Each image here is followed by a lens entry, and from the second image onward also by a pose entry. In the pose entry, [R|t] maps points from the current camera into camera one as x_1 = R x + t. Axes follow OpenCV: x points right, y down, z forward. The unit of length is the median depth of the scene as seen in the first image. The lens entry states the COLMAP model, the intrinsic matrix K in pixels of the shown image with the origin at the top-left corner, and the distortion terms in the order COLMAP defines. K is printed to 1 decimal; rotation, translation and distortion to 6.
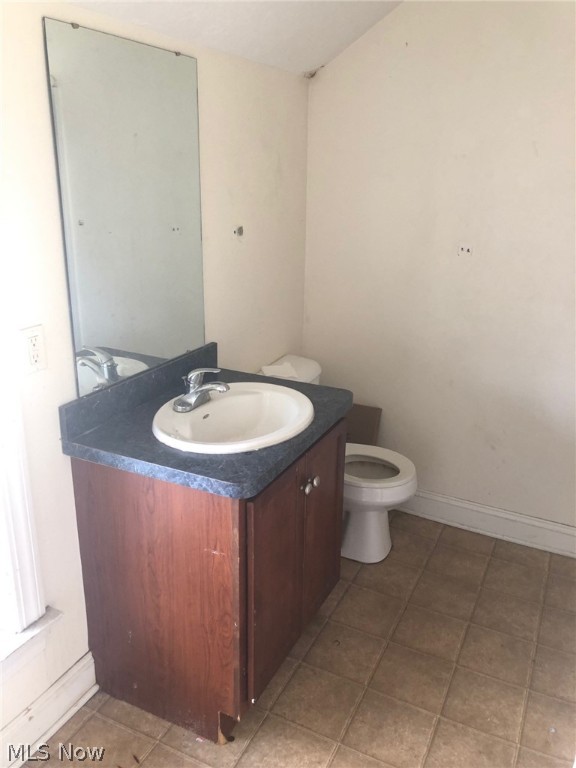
lens RADIAL K [[630.6, 0, 284.3], [0, 630.6, 384.8], [0, 0, 1]] dist [0.019251, -0.020722]
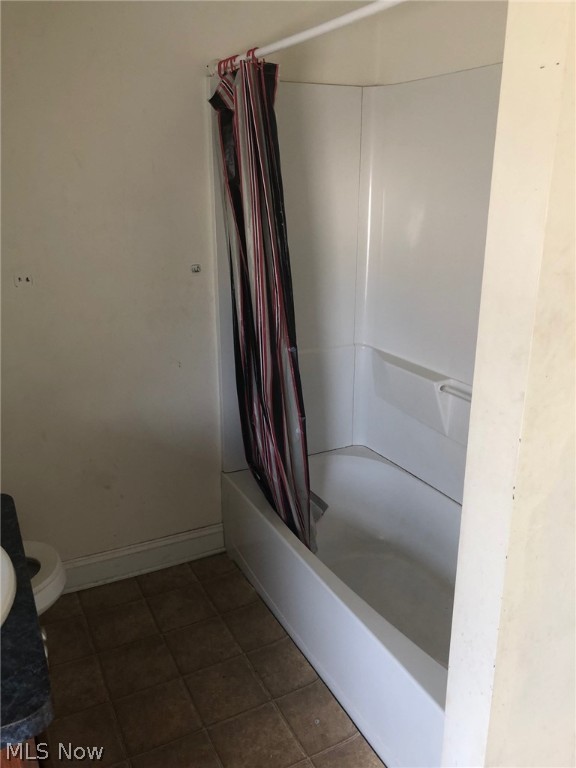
lens RADIAL K [[630.6, 0, 287.7], [0, 630.6, 383.7], [0, 0, 1]] dist [0.019251, -0.020722]
pose [[0.593138, -0.271183, 0.758055, -0.189107], [0.276111, 0.952979, 0.124872, -0.096491], [-0.756274, 0.135241, 0.640125, 0.235949]]
